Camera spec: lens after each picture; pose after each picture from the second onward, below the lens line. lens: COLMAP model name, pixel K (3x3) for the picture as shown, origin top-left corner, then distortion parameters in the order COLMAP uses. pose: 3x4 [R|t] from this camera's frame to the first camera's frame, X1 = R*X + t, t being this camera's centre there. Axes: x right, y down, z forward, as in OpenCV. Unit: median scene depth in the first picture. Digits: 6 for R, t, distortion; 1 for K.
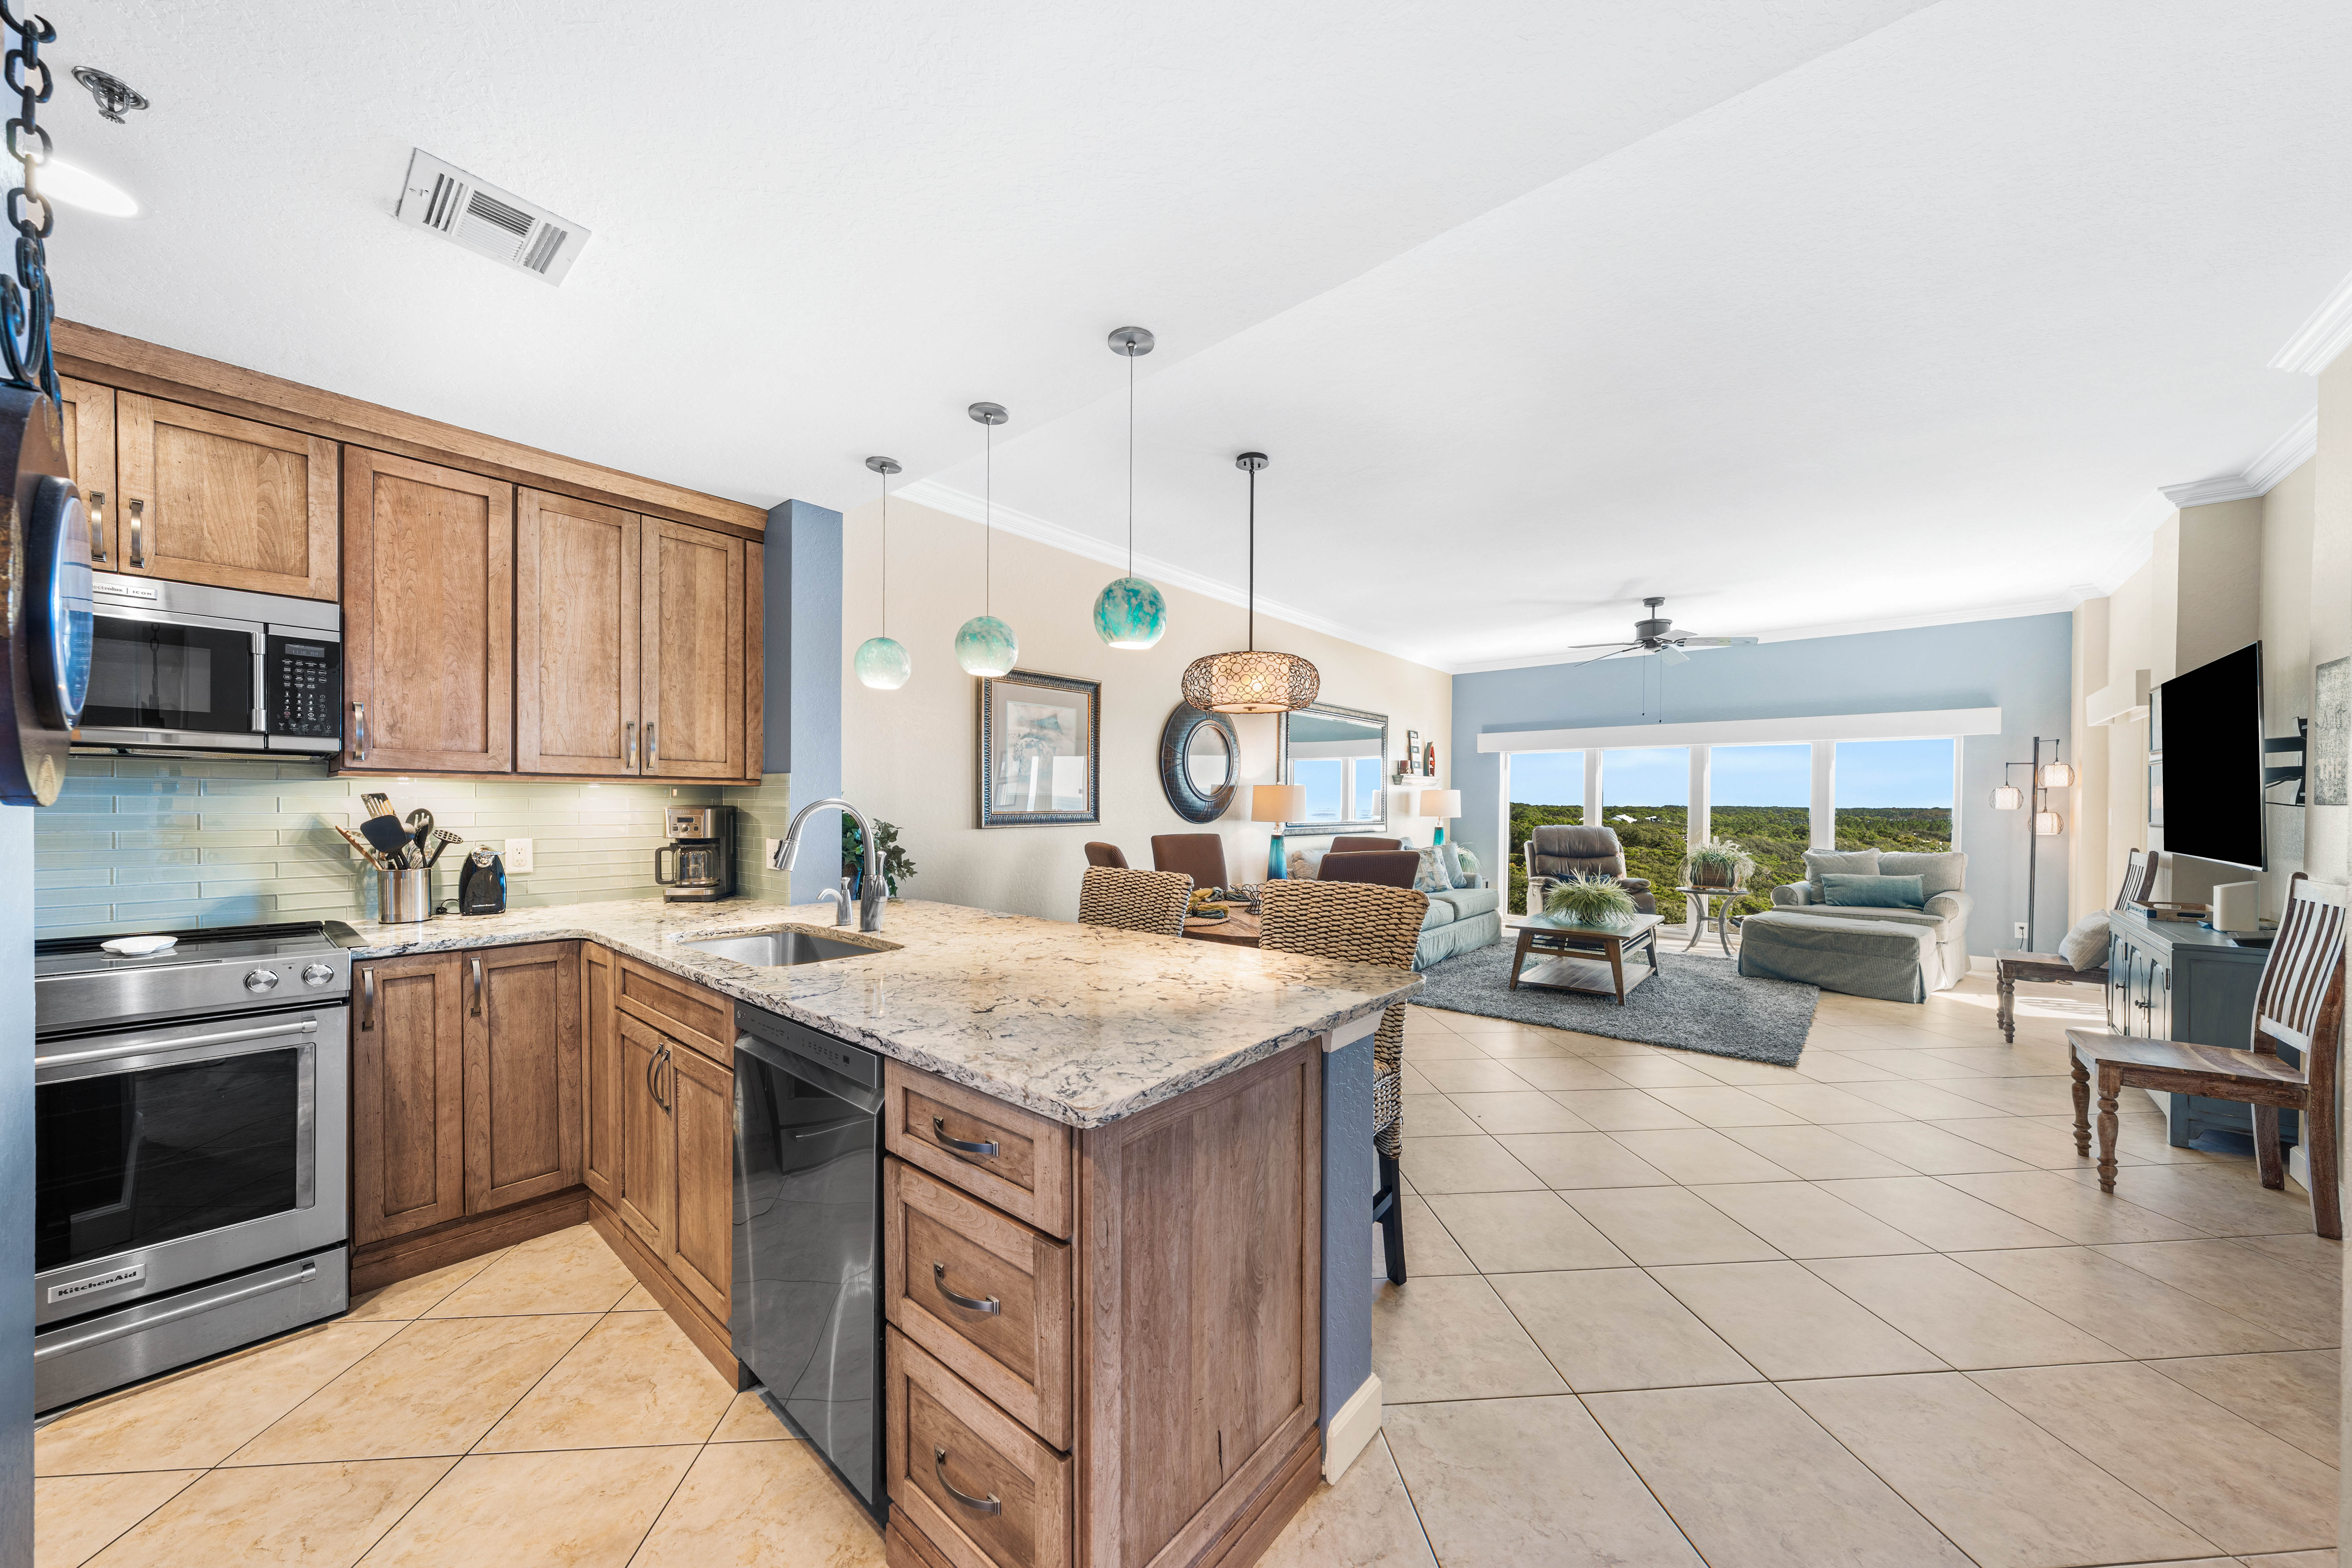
lens RADIAL K [[821.6, 0, 1174.5], [0, 821.6, 816.2], [0, 0, 1]] dist [-0.002101, -0.000223]
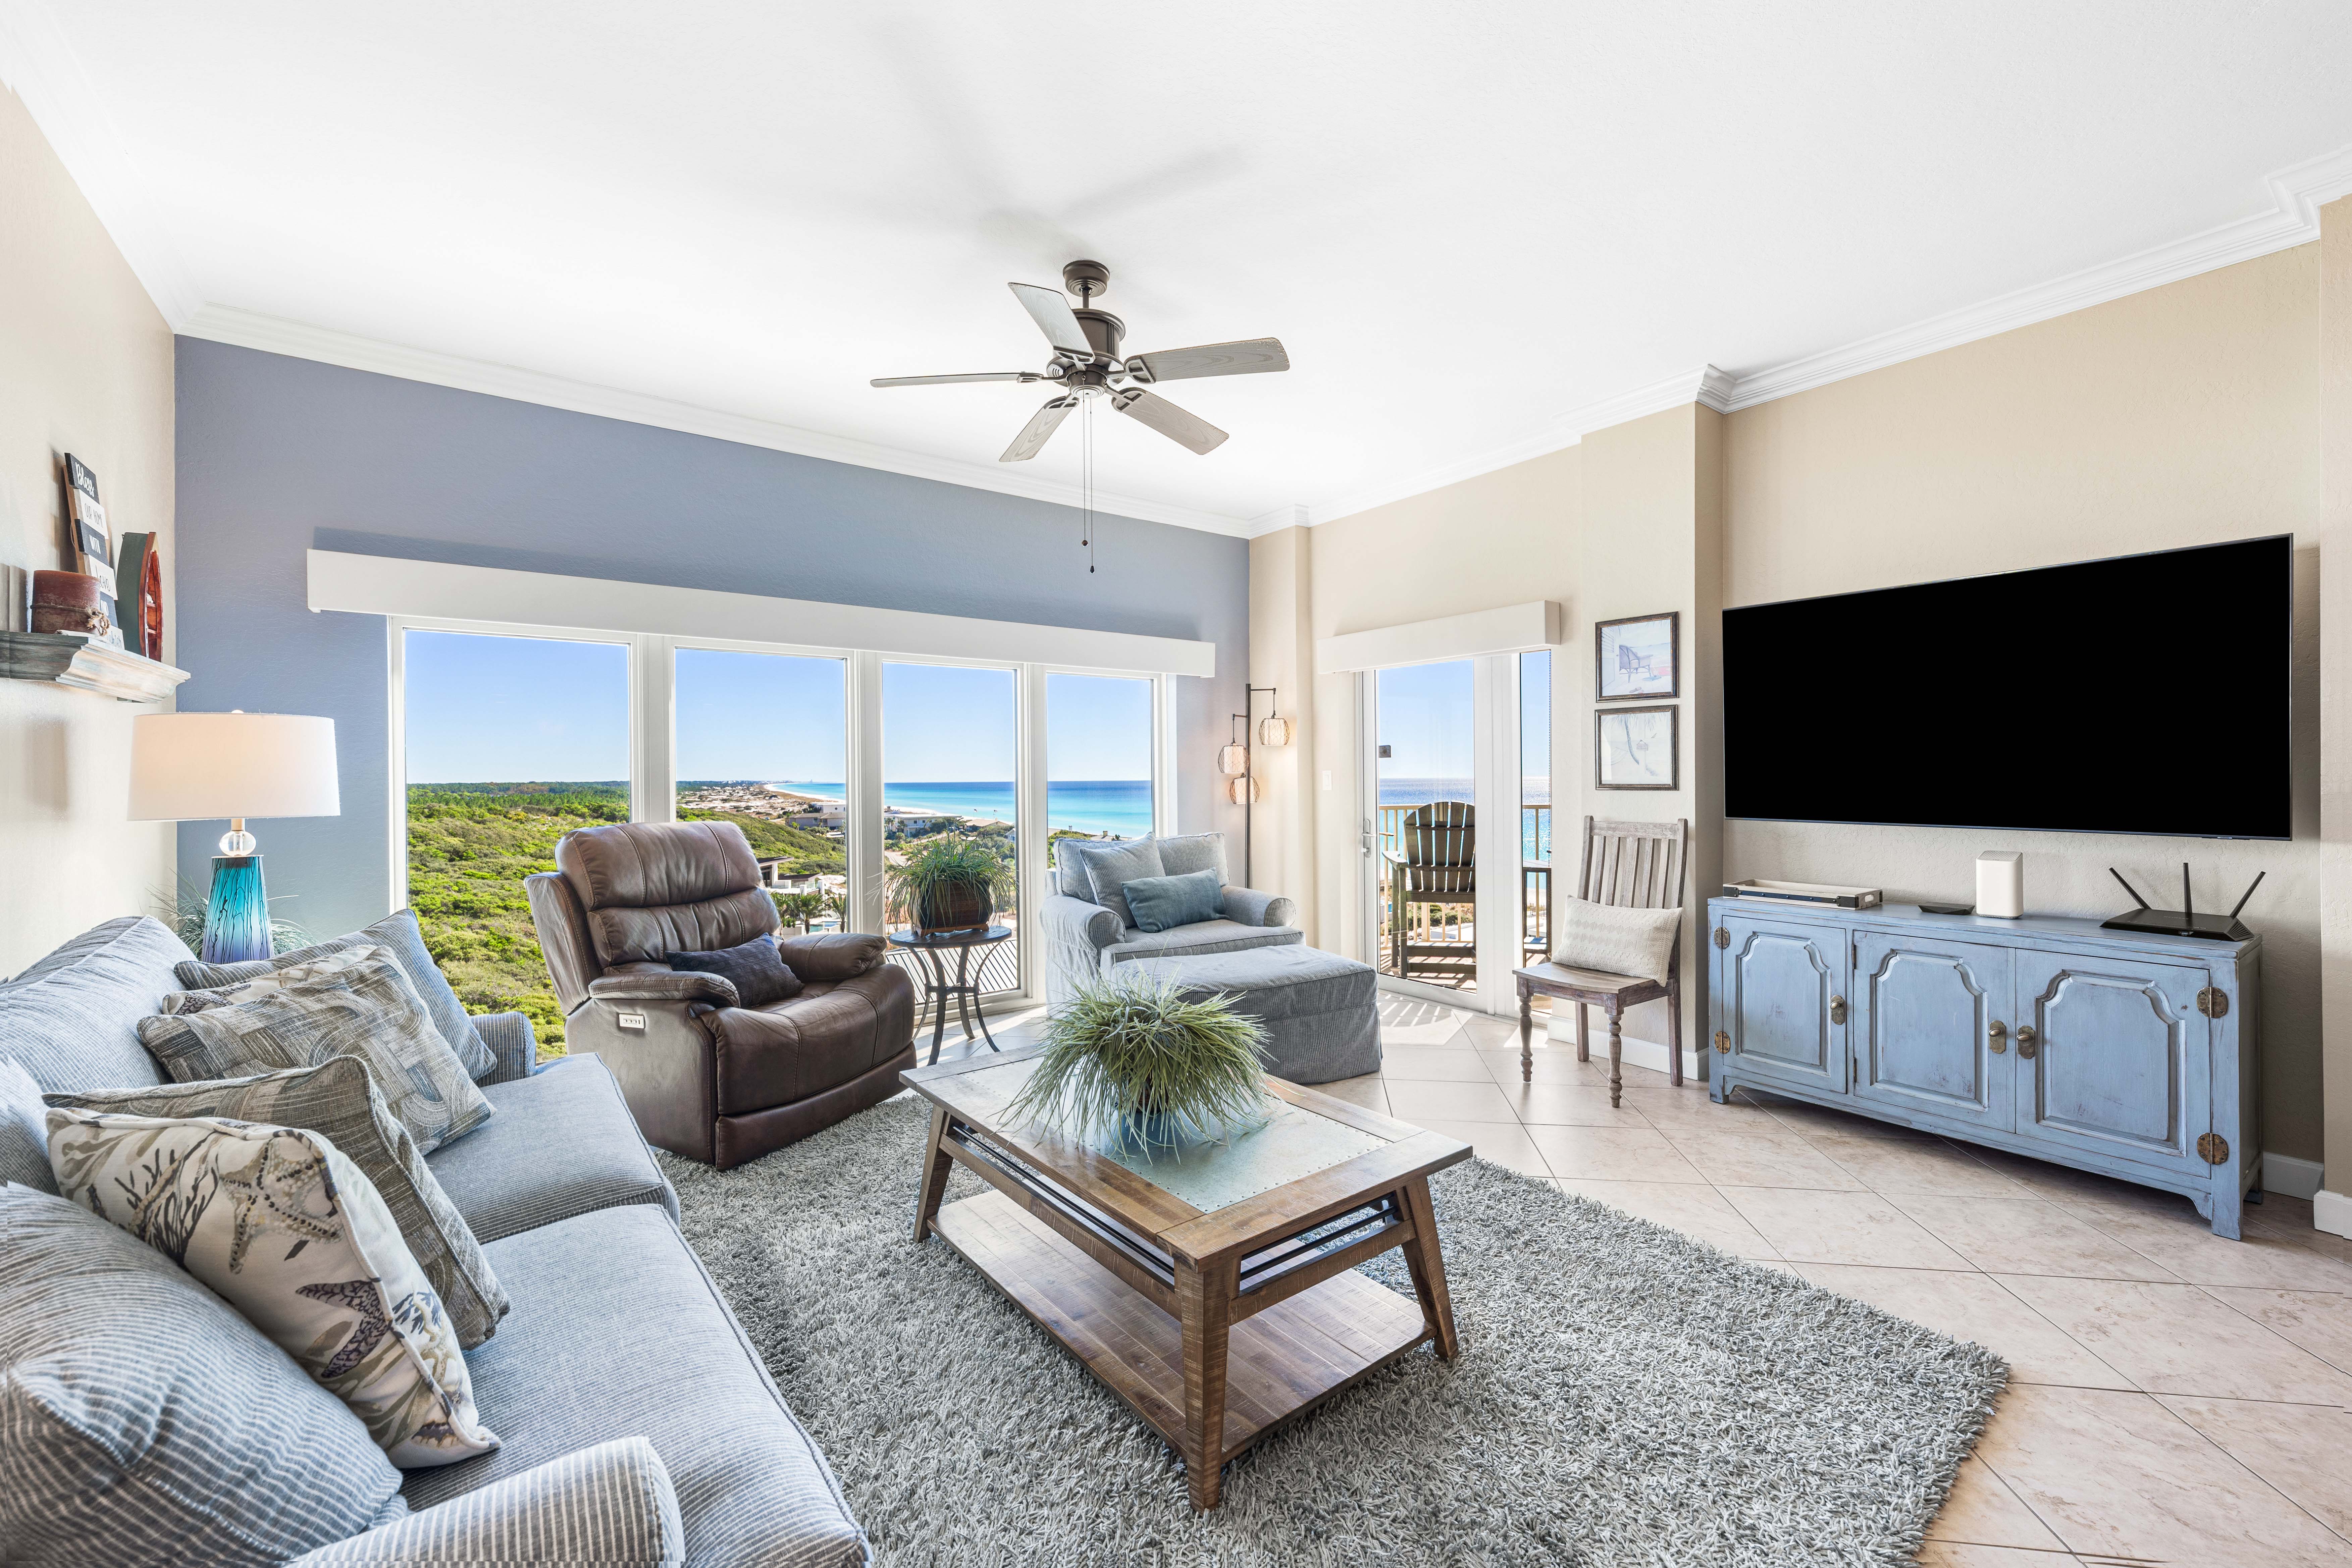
lens RADIAL K [[945.2, 0, 1177.1], [0, 945.2, 778.9], [0, 0, 1]] dist [0.000485, -0.000050]
pose [[0.214806, -0.008340, 0.976621, 0.163703], [0.023360, 0.999721, 0.003399, -0.010744], [-0.976377, 0.022083, 0.214941, 1.149992]]
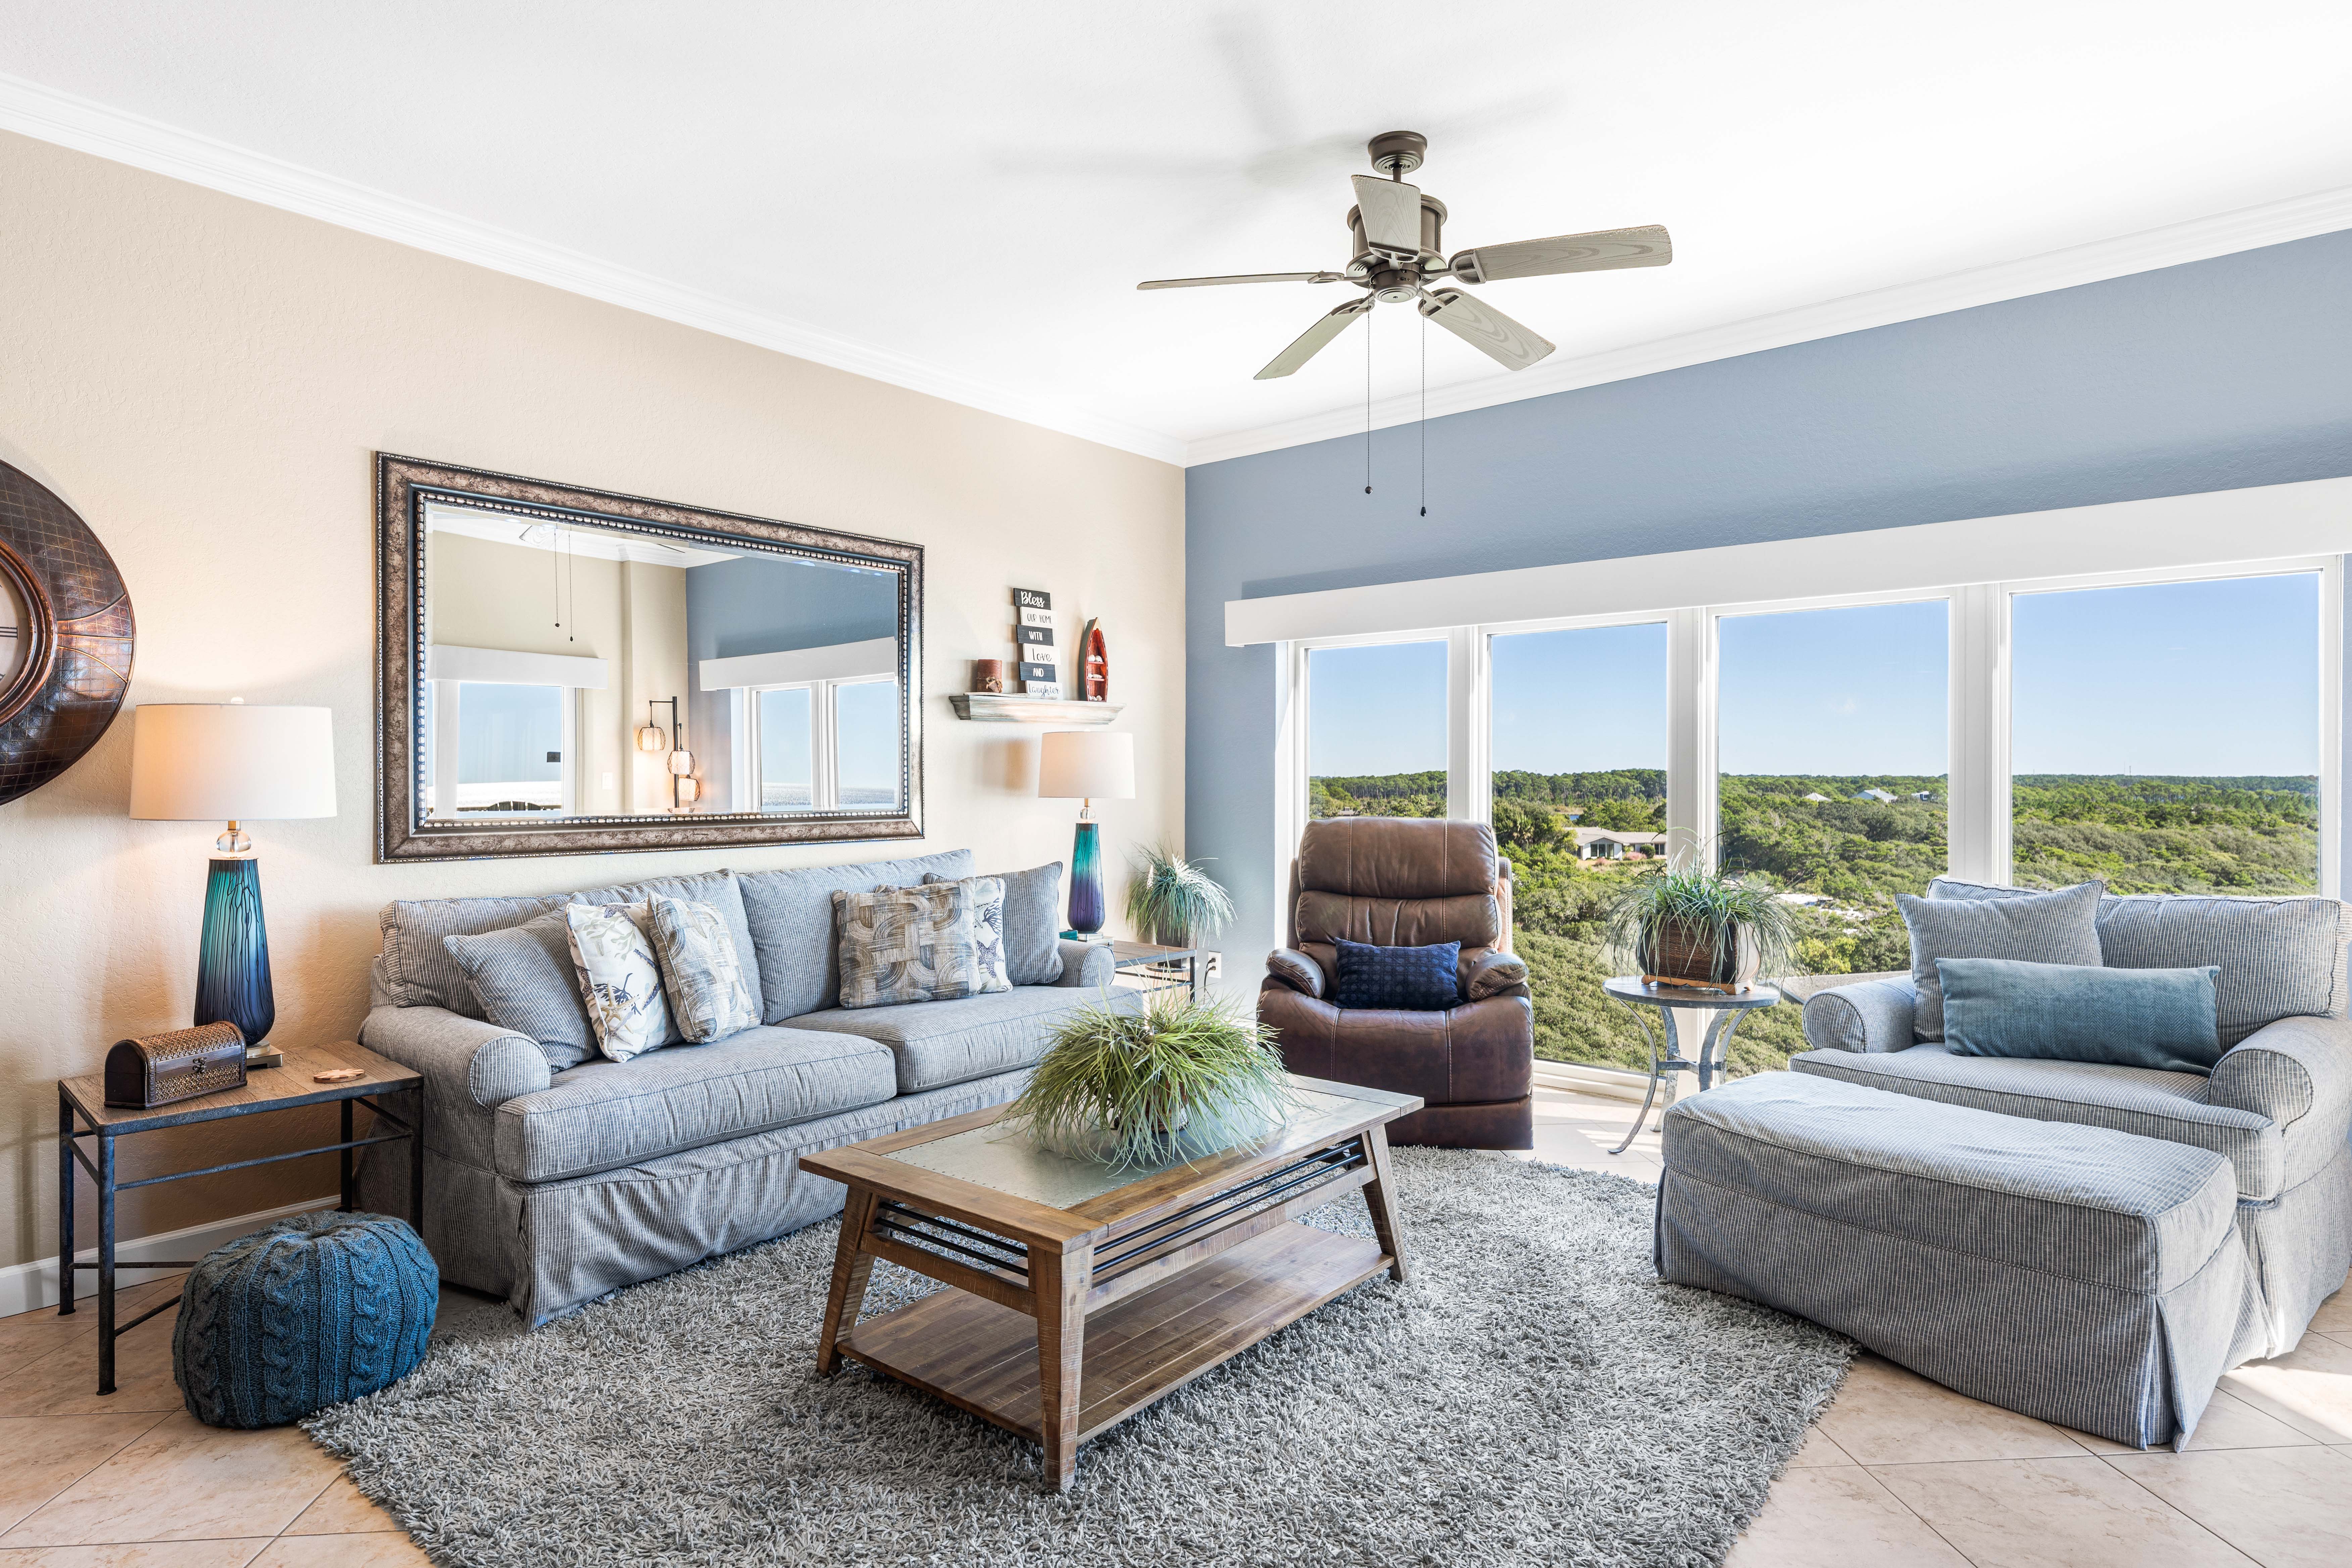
lens RADIAL K [[1292.4, 0, 1171.8], [0, 1292.4, 791.6], [0, 0, 1]] dist [0.003537, -0.000030]
pose [[0.999984, -0.005337, -0.002009, 0.659468], [0.005330, 0.999981, -0.003229, -0.000792], [0.002026, 0.003219, 0.999993, 0.637704]]
